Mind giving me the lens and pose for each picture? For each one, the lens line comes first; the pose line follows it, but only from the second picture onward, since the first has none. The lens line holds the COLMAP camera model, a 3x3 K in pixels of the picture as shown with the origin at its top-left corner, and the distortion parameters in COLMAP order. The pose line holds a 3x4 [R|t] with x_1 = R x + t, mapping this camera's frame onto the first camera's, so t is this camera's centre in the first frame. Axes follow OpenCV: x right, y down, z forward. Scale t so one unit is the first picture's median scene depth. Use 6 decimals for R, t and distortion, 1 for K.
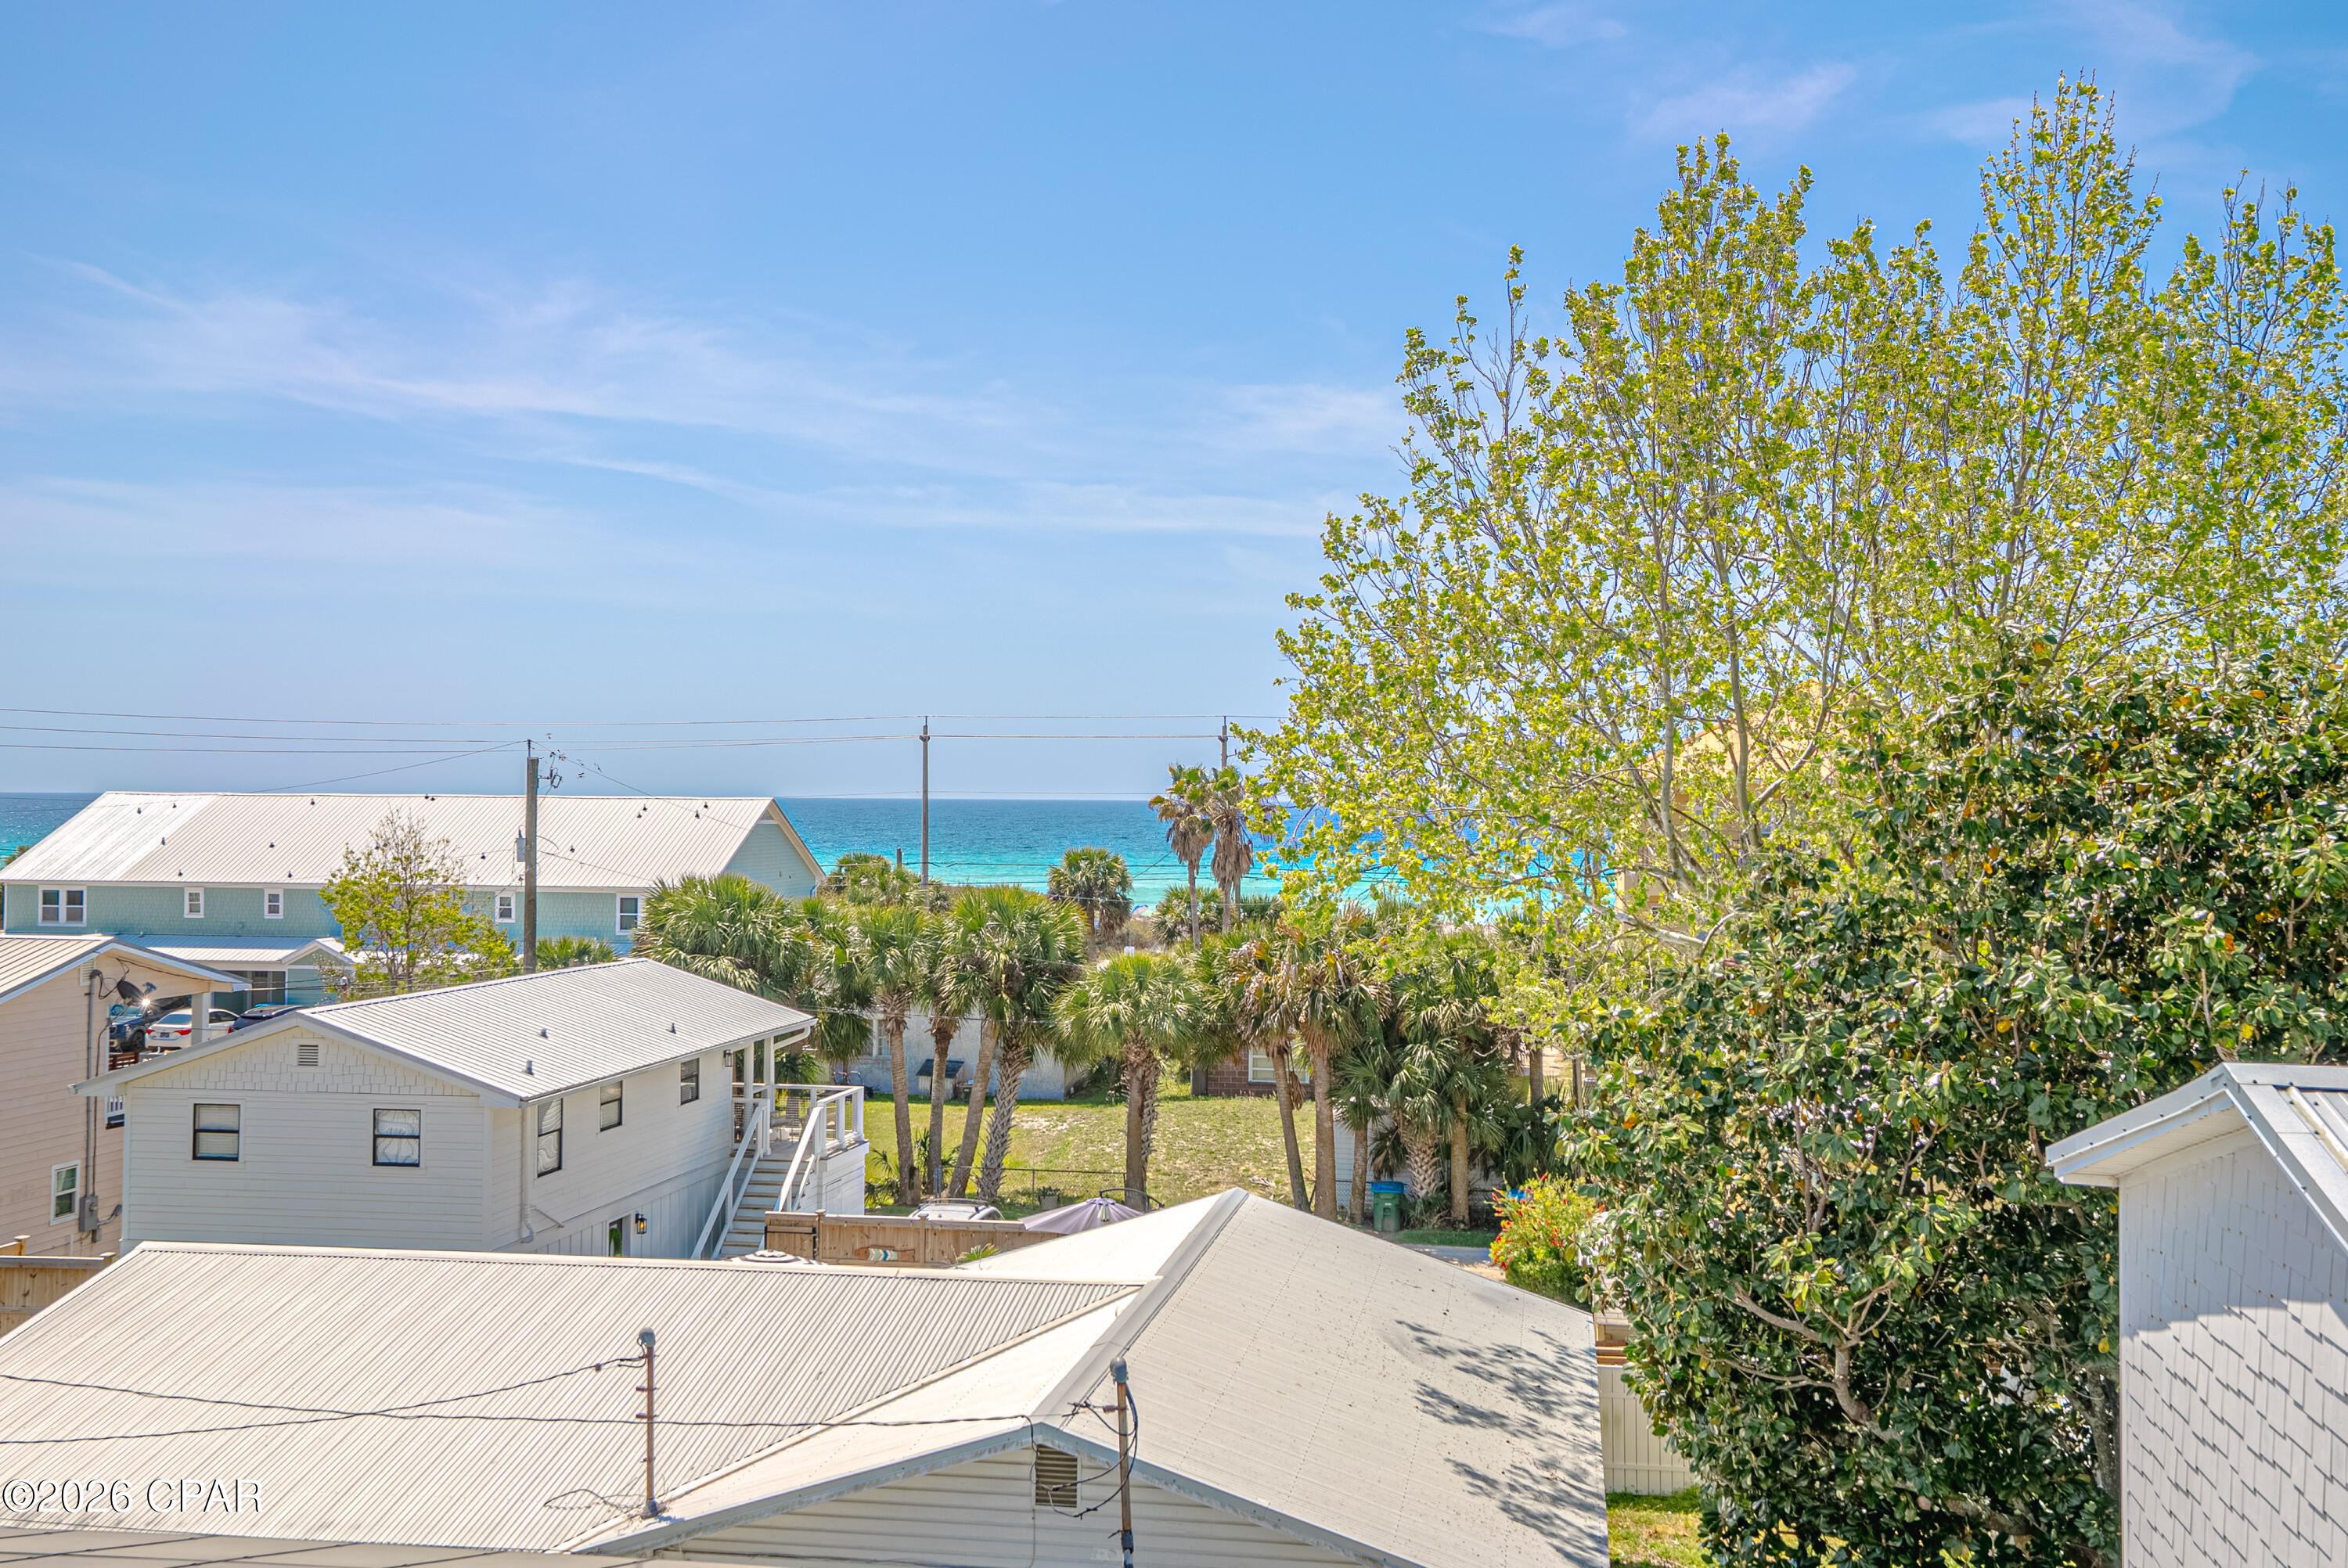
lens RADIAL K [[2128.2, 0, 1175.9], [0, 2128.2, 743.5], [0, 0, 1]] dist [-0.128823, 0.398811]
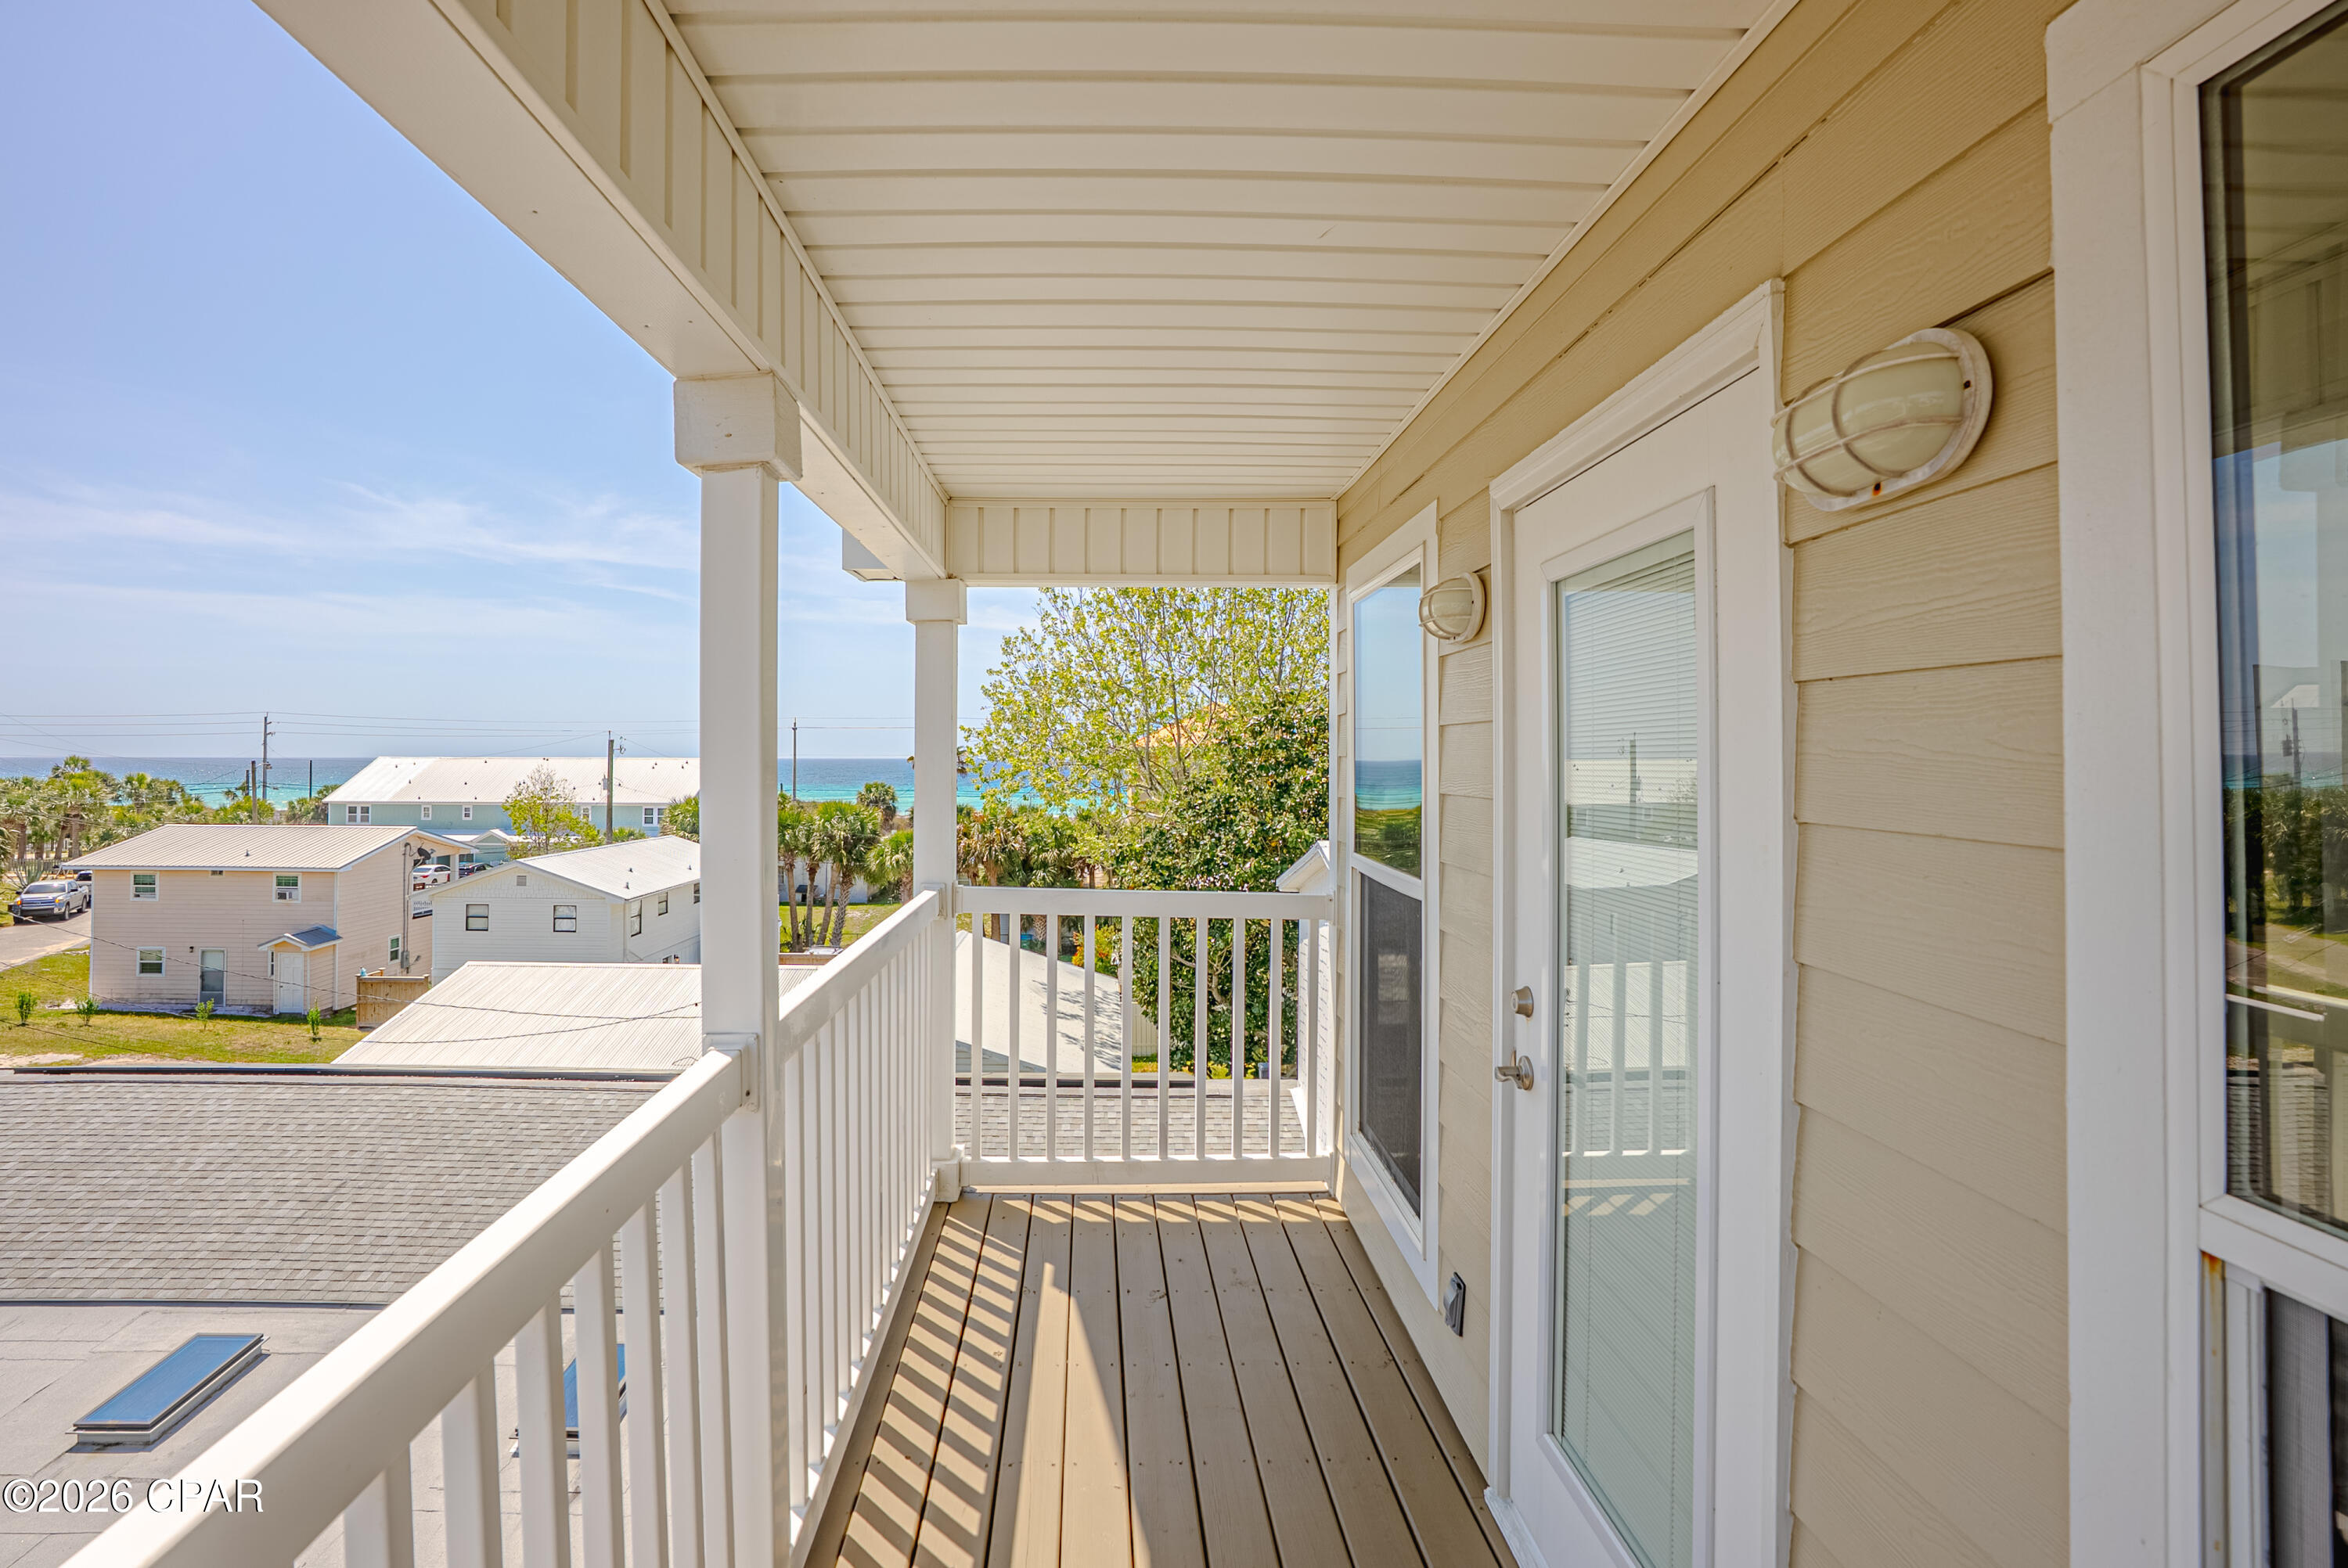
lens RADIAL K [[1103.0, 0, 1177.2], [0, 1103.0, 760.7], [0, 0, 1]] dist [-0.071001, 0.027677]
pose [[0.969647, -0.005026, 0.244457, -0.032237], [-0.002022, 0.999590, 0.028571, -0.003815], [-0.244500, -0.028198, 0.969239, -0.174048]]
